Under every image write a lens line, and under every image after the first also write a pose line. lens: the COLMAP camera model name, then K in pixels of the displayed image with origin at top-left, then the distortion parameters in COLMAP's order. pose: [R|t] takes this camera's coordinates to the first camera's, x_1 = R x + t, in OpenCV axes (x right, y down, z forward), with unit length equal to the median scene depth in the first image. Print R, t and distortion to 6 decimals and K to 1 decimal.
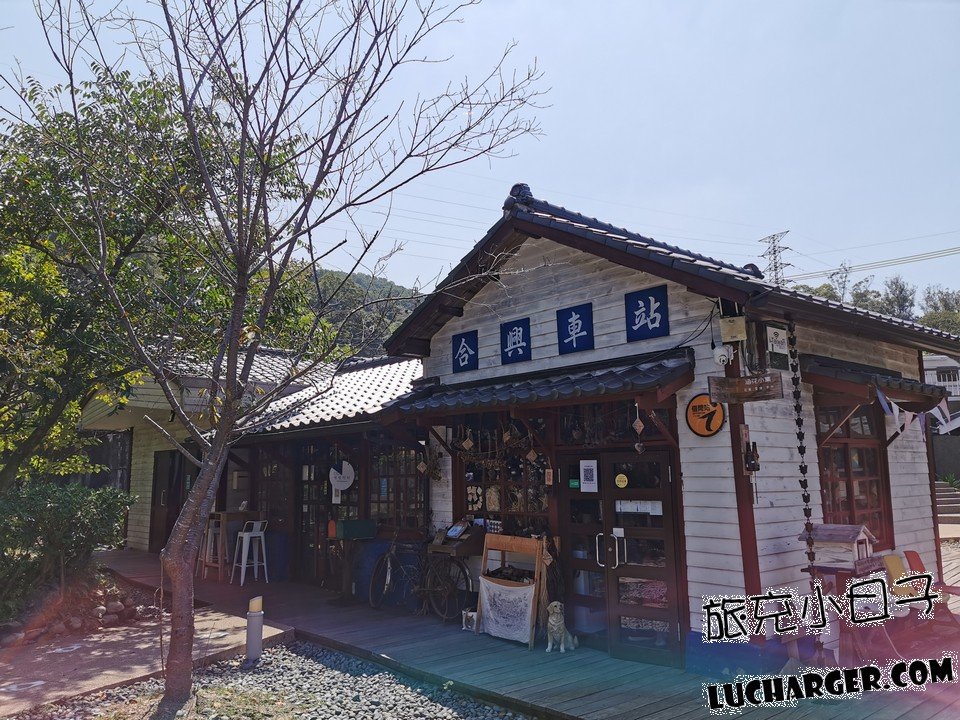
lens RADIAL K [[695.7, 0, 480.0], [0, 695.7, 360.0], [0, 0, 1]] dist [0.056598, -0.093972]
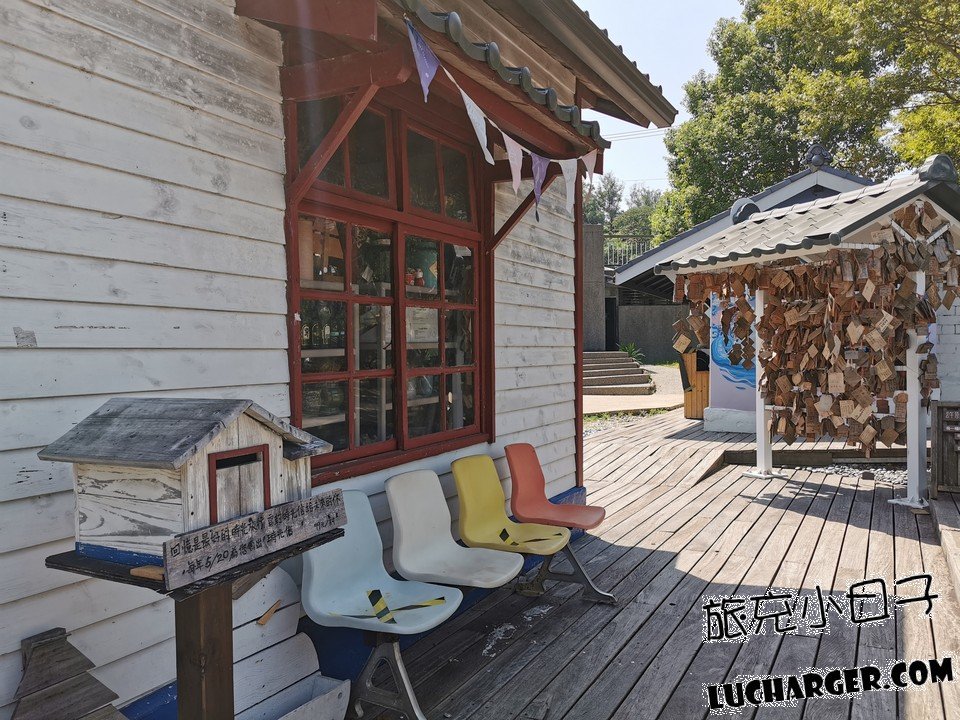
lens RADIAL K [[695.7, 0, 480.0], [0, 695.7, 360.0], [0, 0, 1]] dist [0.056598, -0.093972]
pose [[0.935139, -0.009943, 0.354141, 0.425233], [-0.048203, 0.986740, 0.154988, 0.137491], [-0.350986, -0.162006, 0.922260, 0.567581]]
